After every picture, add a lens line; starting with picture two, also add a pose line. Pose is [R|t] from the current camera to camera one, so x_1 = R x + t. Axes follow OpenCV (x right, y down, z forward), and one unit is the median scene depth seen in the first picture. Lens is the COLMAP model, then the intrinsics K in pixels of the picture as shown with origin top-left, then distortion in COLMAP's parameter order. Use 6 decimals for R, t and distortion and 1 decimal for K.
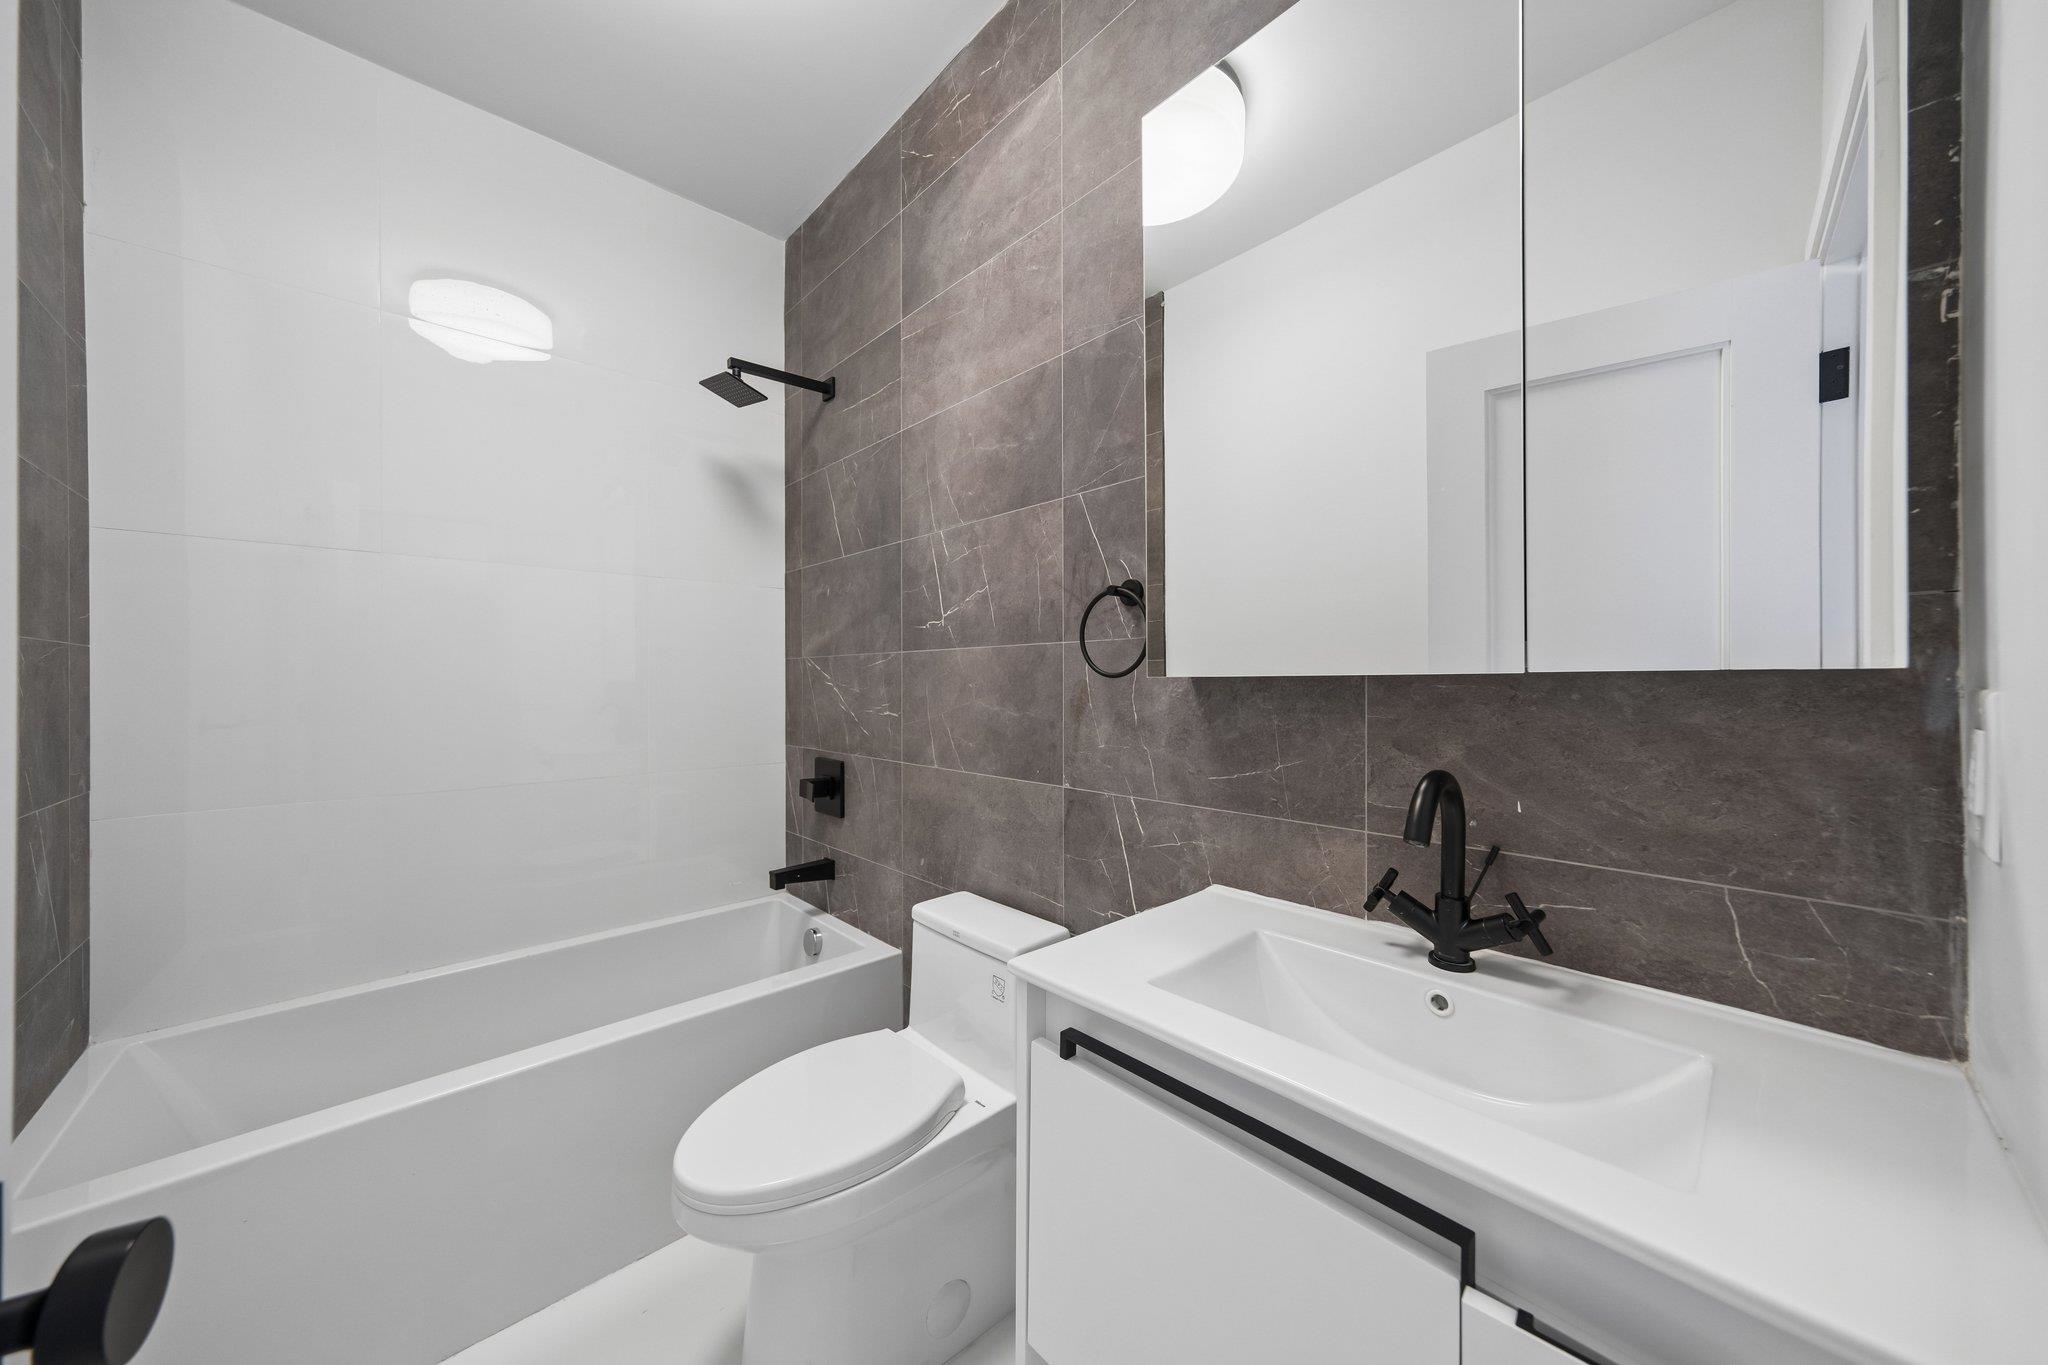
lens RADIAL K [[692.2, 0, 1023.5], [0, 692.2, 690.6], [0, 0, 1]] dist [-0.008672, 0.003989]
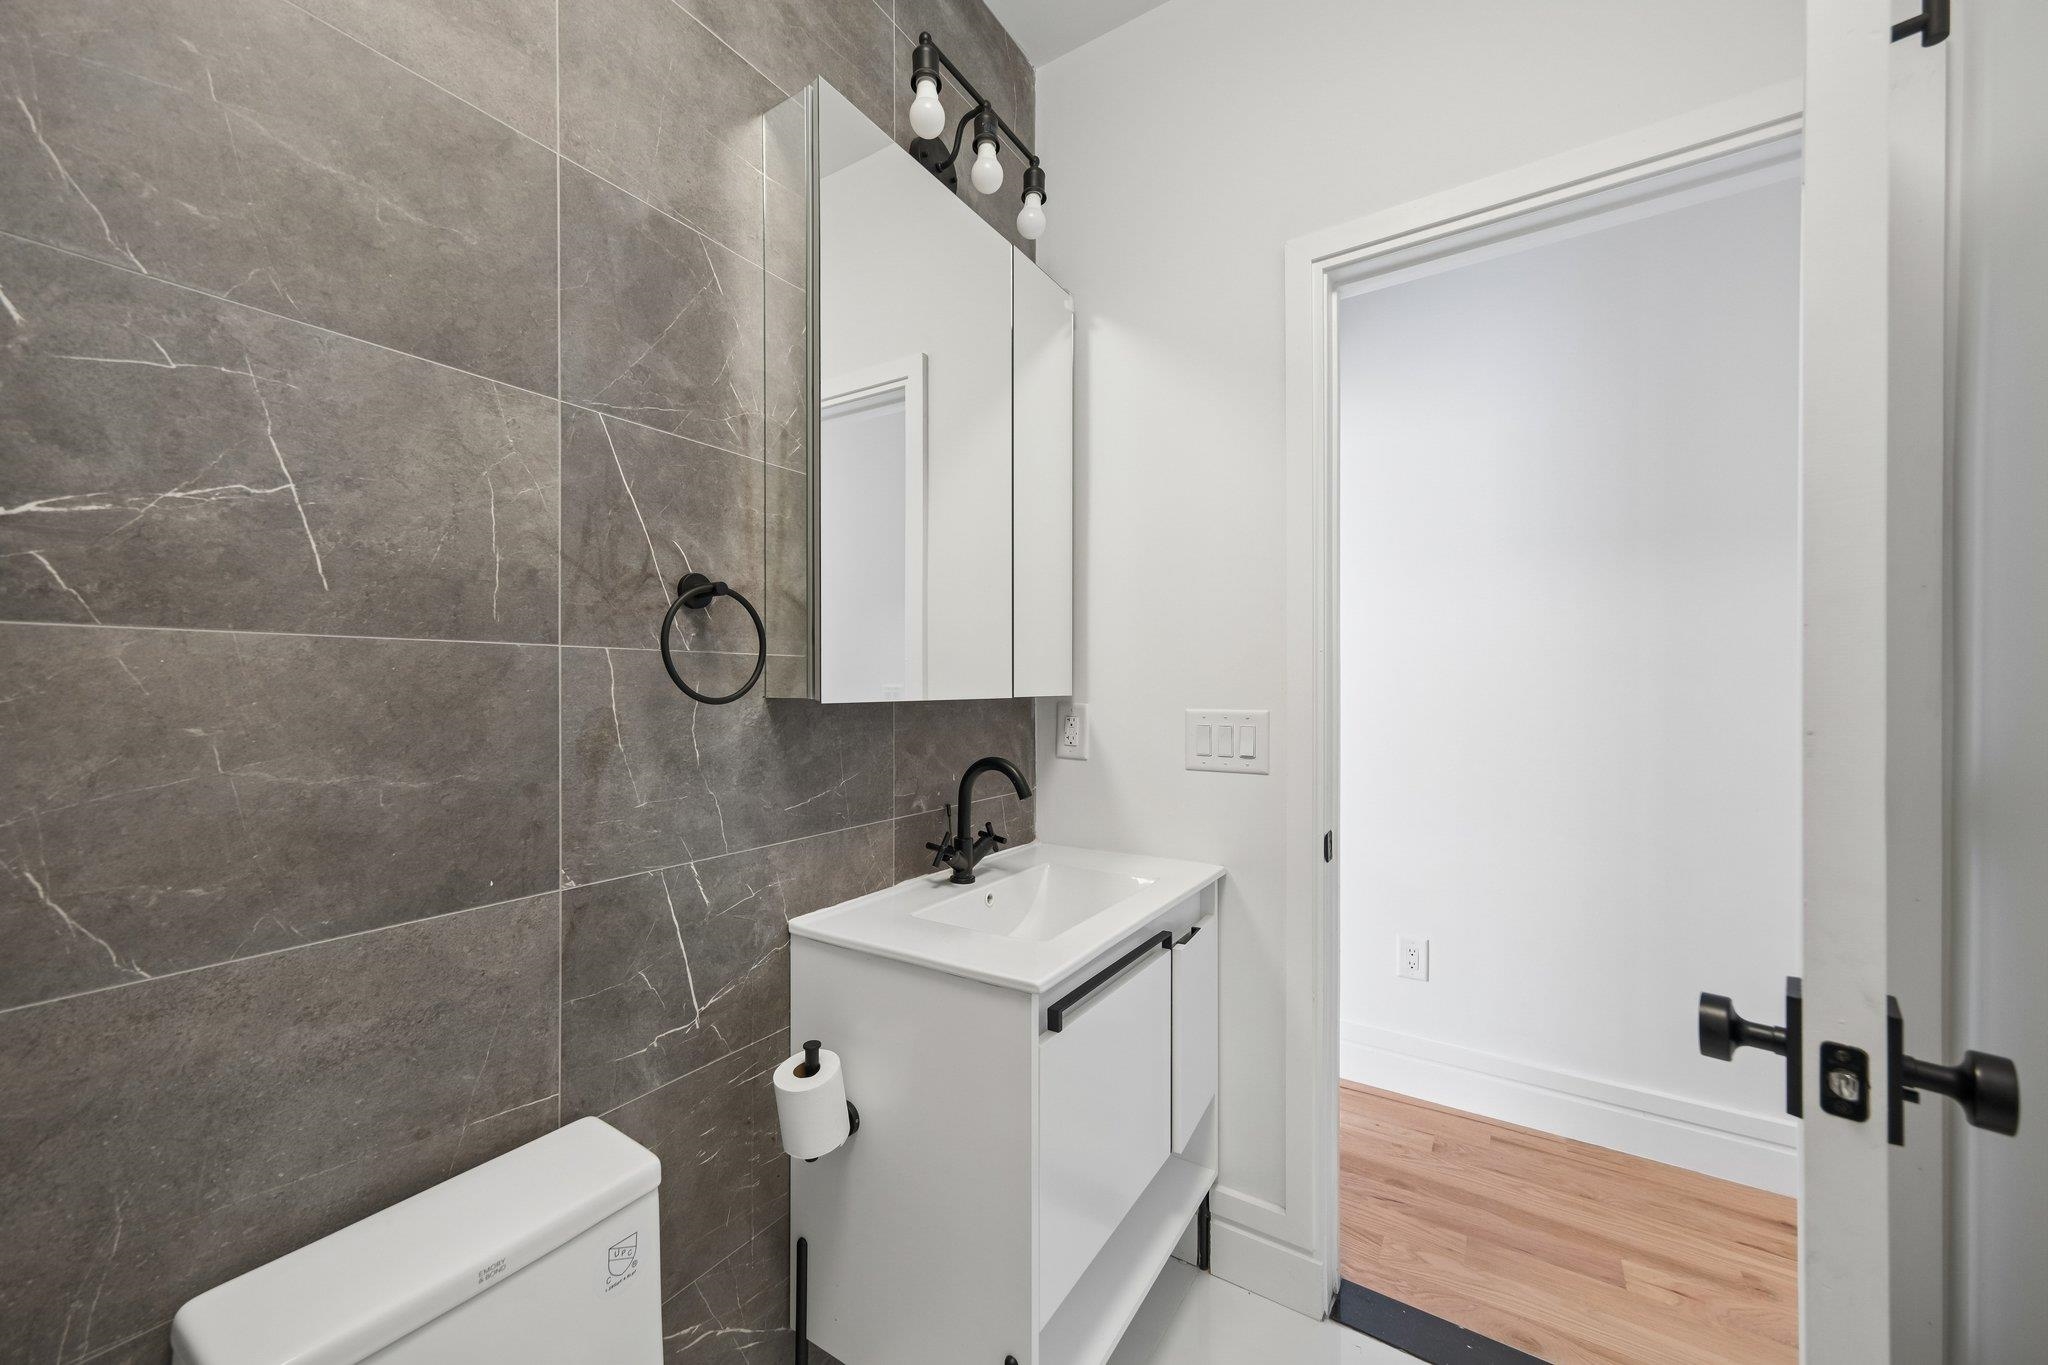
lens RADIAL K [[768.9, 0, 1024.0], [0, 768.9, 682.5], [0, 0, 1]] dist [0.001938, 0.000219]
pose [[-0.249744, -0.002648, 0.968308, -0.715427], [0.000854, 0.999995, 0.002955, -0.042176], [-0.968312, 0.001565, -0.249740, 0.825727]]
